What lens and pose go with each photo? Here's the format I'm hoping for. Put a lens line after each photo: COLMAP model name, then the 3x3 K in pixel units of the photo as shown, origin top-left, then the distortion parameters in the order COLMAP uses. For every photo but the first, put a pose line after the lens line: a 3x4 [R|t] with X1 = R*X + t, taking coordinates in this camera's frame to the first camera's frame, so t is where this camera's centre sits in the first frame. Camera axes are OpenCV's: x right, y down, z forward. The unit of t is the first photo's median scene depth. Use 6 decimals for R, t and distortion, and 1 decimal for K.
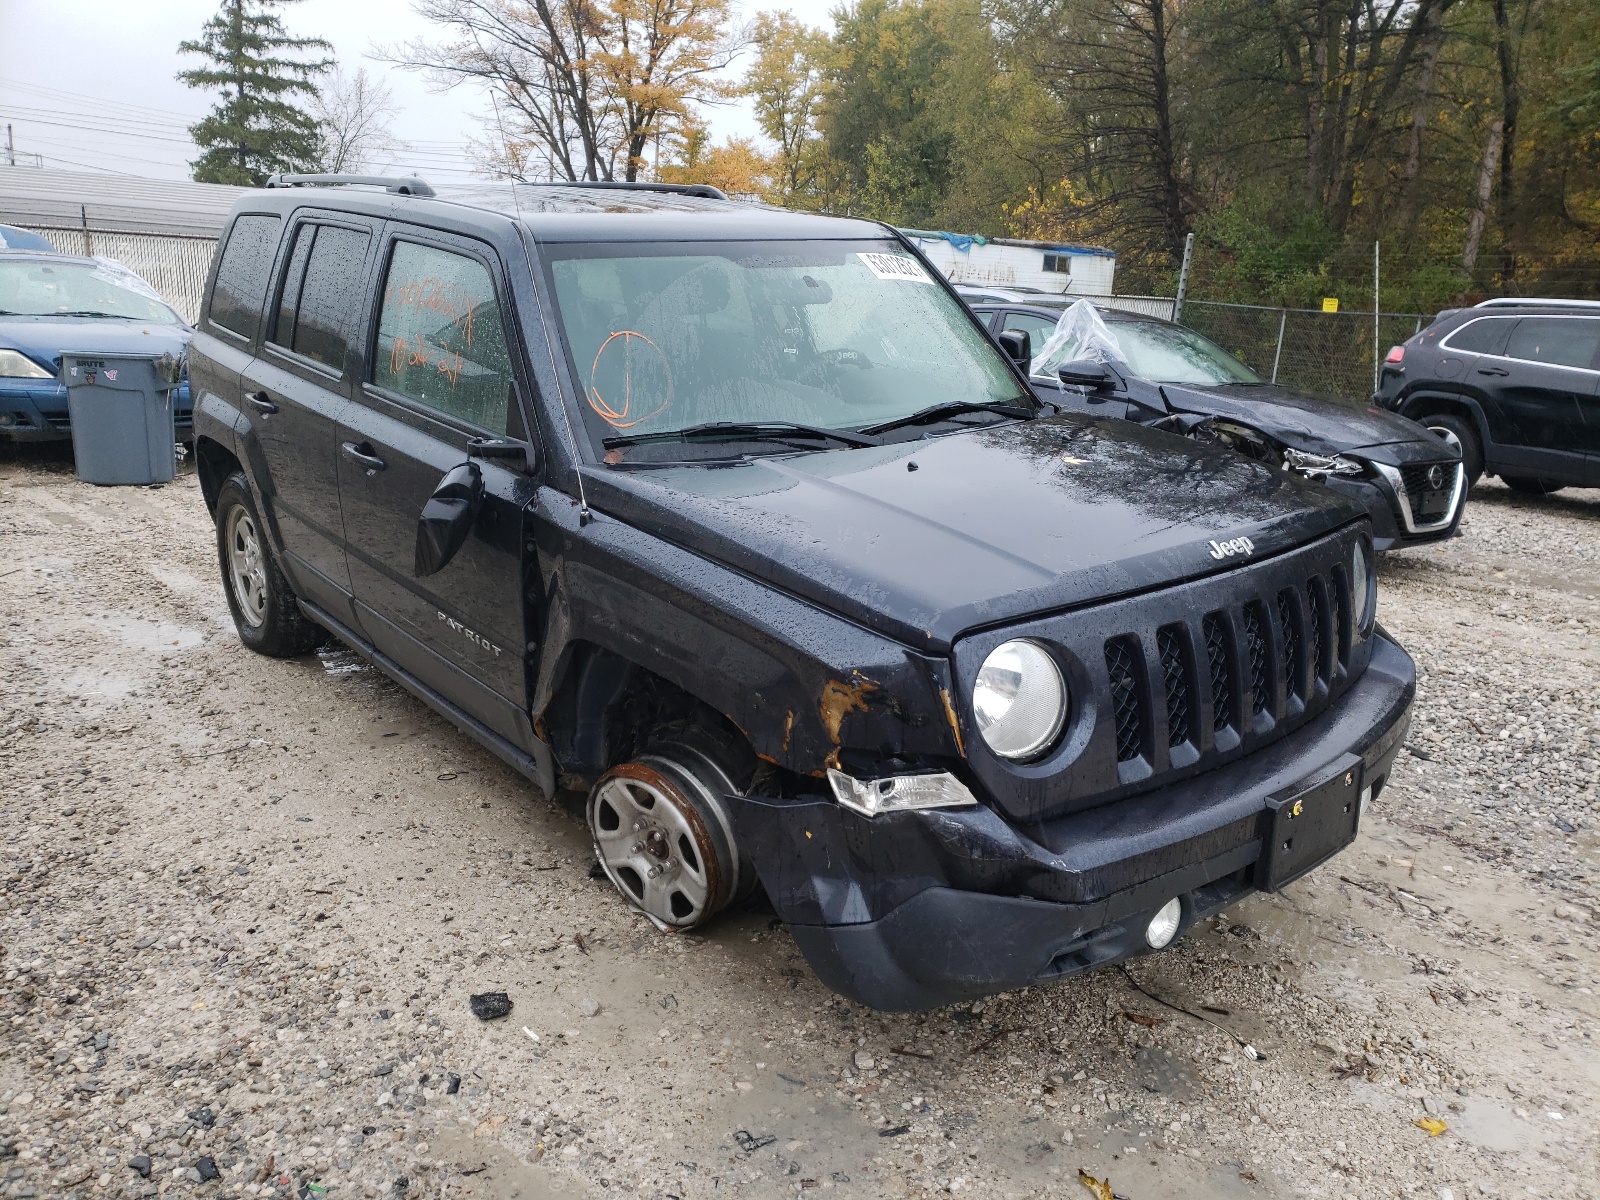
lens RADIAL K [[1248.8, 0, 800.0], [0, 1248.8, 600.0], [0, 0, 1]] dist [0.034535, 0.000088]
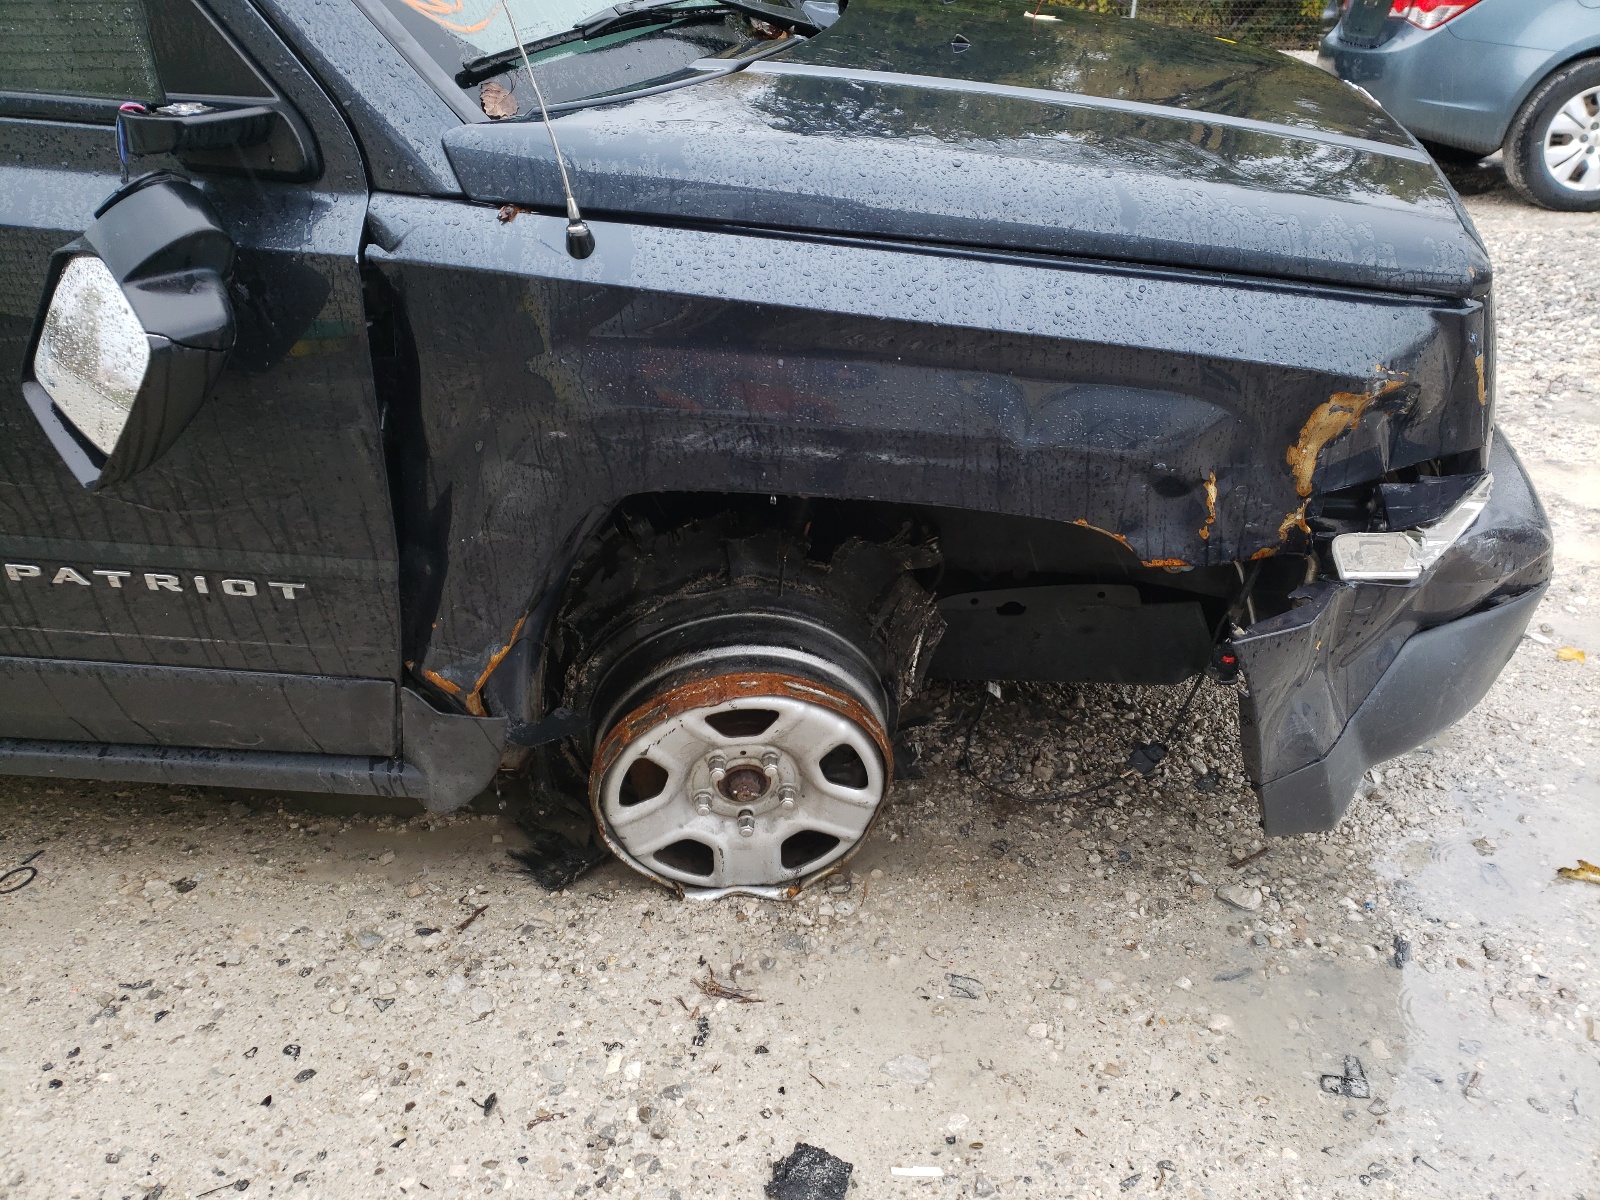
lens RADIAL K [[1248.8, 0, 800.0], [0, 1248.8, 600.0], [0, 0, 1]] dist [0.034535, 0.000088]
pose [[0.679404, -0.385786, 0.624163, -0.434905], [0.208885, 0.917123, 0.339487, -0.080689], [-0.703404, -0.100270, 0.703682, 0.574479]]
